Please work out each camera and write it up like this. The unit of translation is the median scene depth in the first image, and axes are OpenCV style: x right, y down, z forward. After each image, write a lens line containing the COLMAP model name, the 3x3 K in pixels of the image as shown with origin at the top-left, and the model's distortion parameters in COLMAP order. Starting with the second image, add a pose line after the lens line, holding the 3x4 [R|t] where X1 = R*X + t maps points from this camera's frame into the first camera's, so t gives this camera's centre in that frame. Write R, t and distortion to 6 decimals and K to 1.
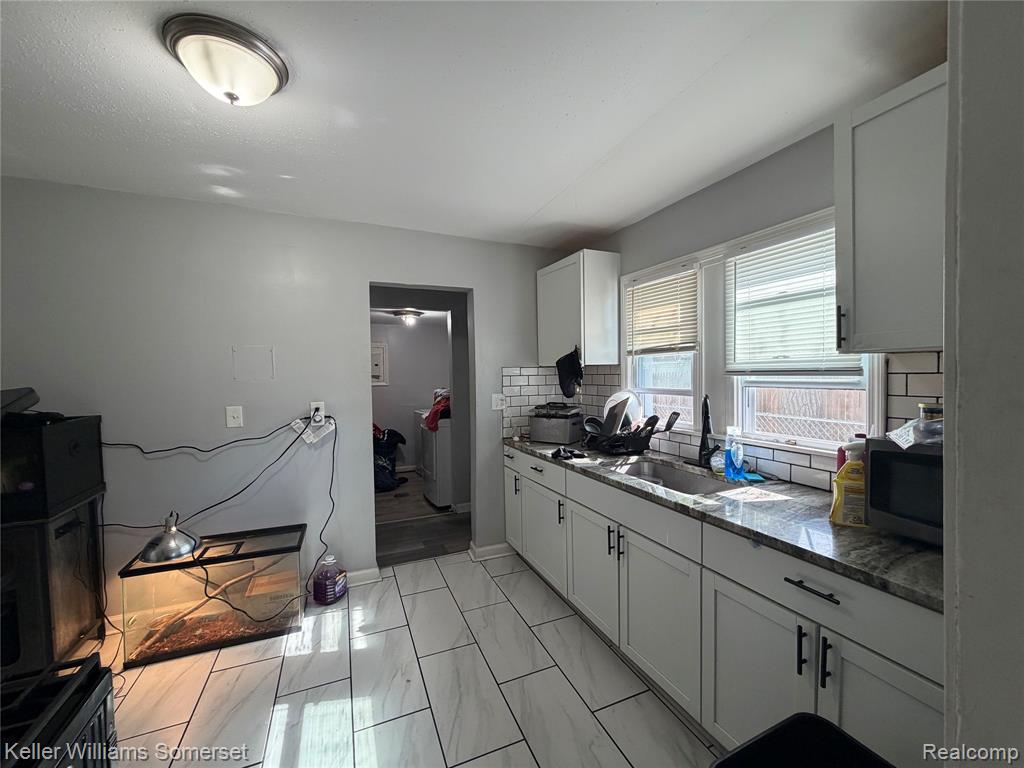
lens RADIAL K [[411.1, 0, 512.0], [0, 411.1, 384.0], [0, 0, 1]] dist [0.008851, 0.000130]
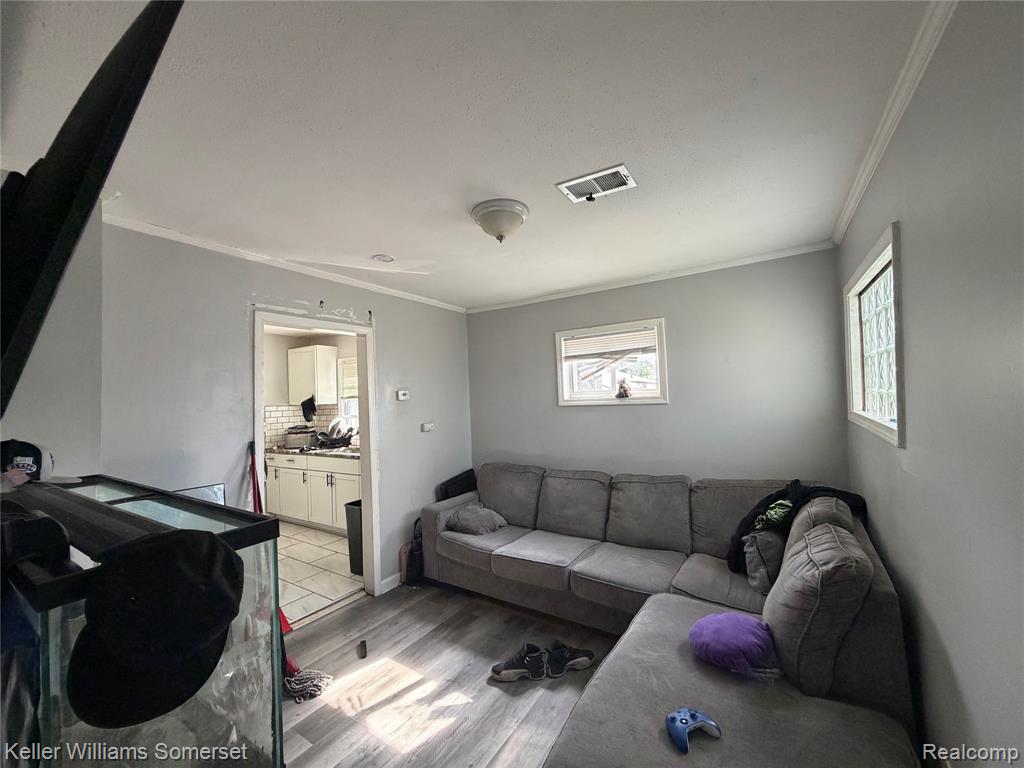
lens RADIAL K [[411.1, 0, 512.0], [0, 411.1, 384.0], [0, 0, 1]] dist [0.008851, 0.000130]
pose [[0.831780, 0.002601, 0.555100, -0.137380], [0.037202, 0.997480, -0.060418, 0.008064], [-0.553858, 0.070906, 0.829587, -1.110912]]
